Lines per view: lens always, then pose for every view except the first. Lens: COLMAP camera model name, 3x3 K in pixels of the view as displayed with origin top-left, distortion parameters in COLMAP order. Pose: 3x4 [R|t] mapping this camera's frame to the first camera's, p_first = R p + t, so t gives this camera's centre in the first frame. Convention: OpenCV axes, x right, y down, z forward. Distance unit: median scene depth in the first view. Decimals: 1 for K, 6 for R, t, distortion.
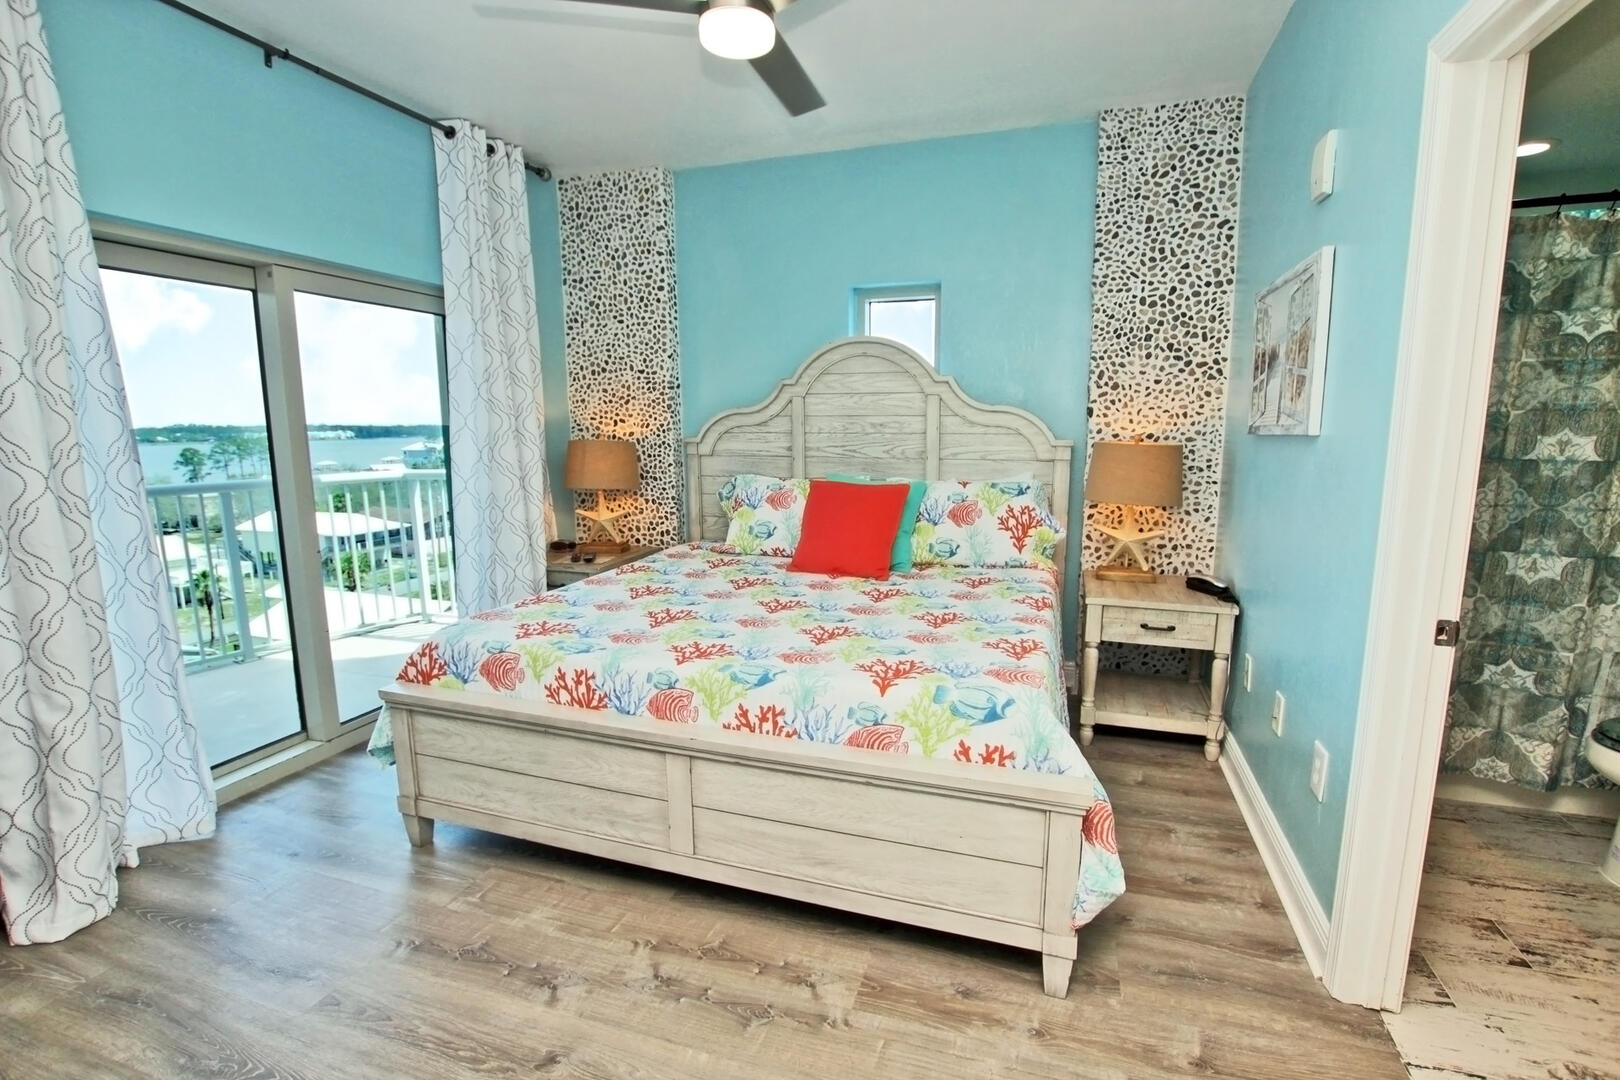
lens RADIAL K [[752.5, 0, 814.1], [0, 752.5, 545.1], [0, 0, 1]] dist [-0.037518, 0.007067]
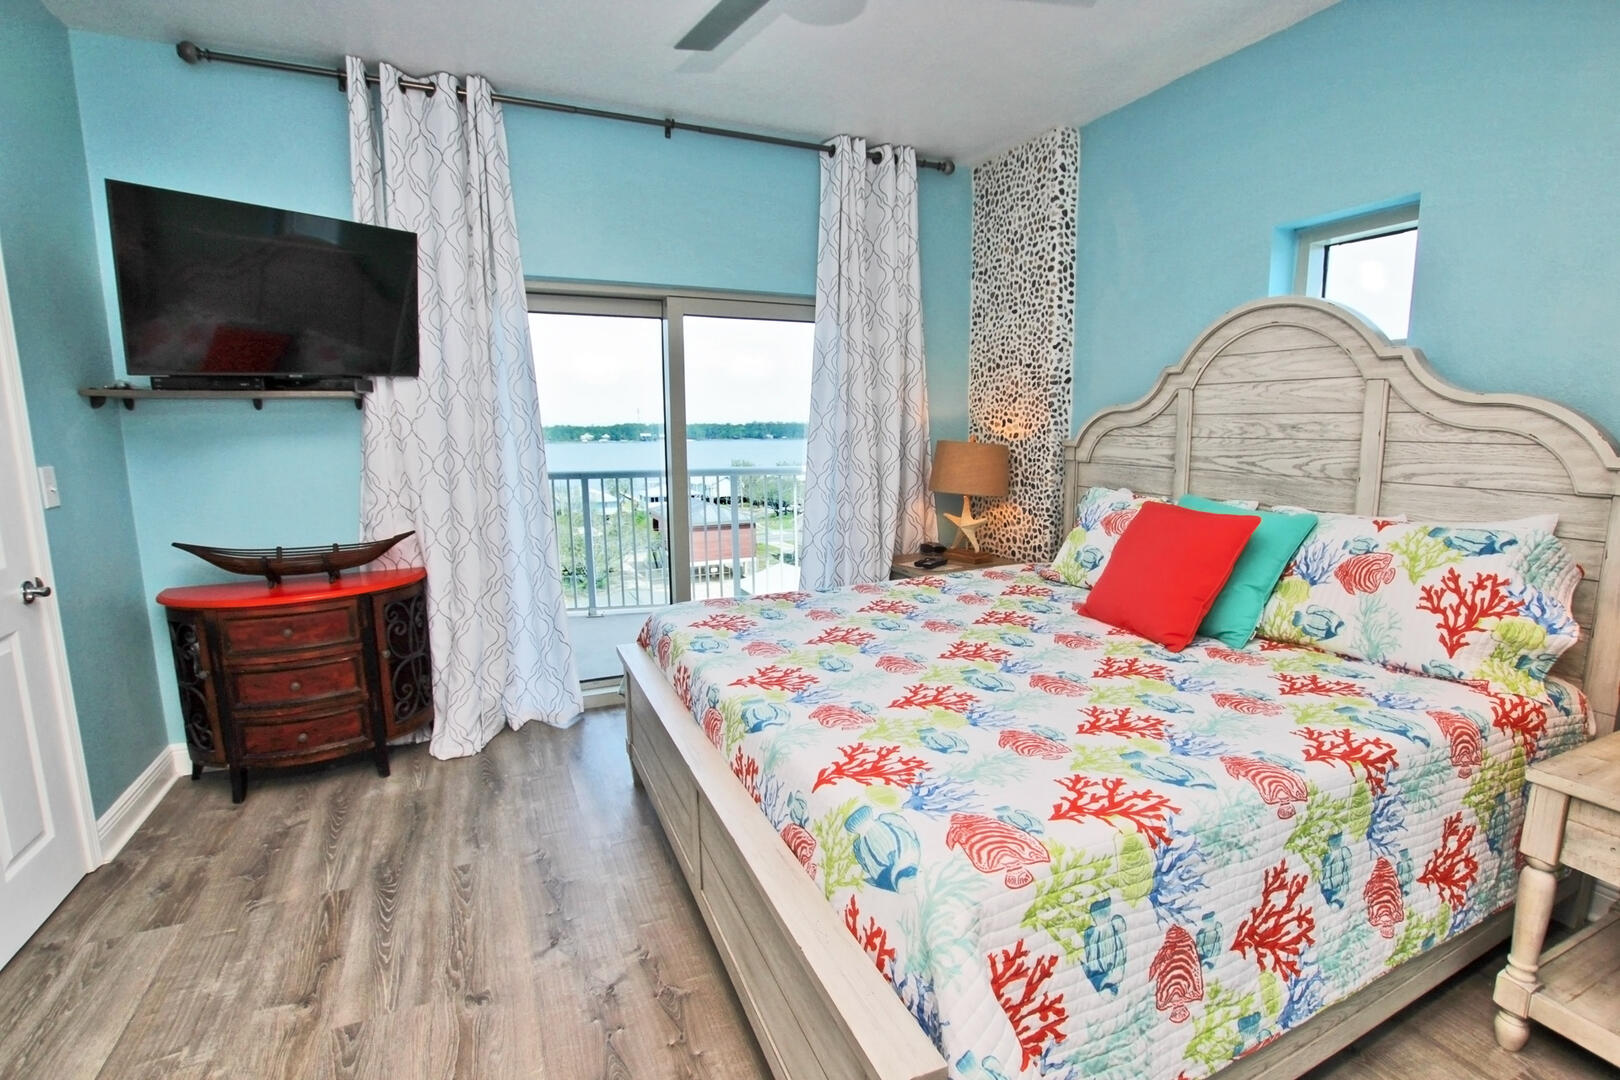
lens RADIAL K [[752.5, 0, 814.1], [0, 752.5, 545.1], [0, 0, 1]] dist [-0.037518, 0.007067]
pose [[0.677437, 0.115392, -0.726474, 0.357376], [-0.115147, 0.992079, 0.050206, -0.046500], [0.726513, 0.049640, 0.685358, 0.286105]]
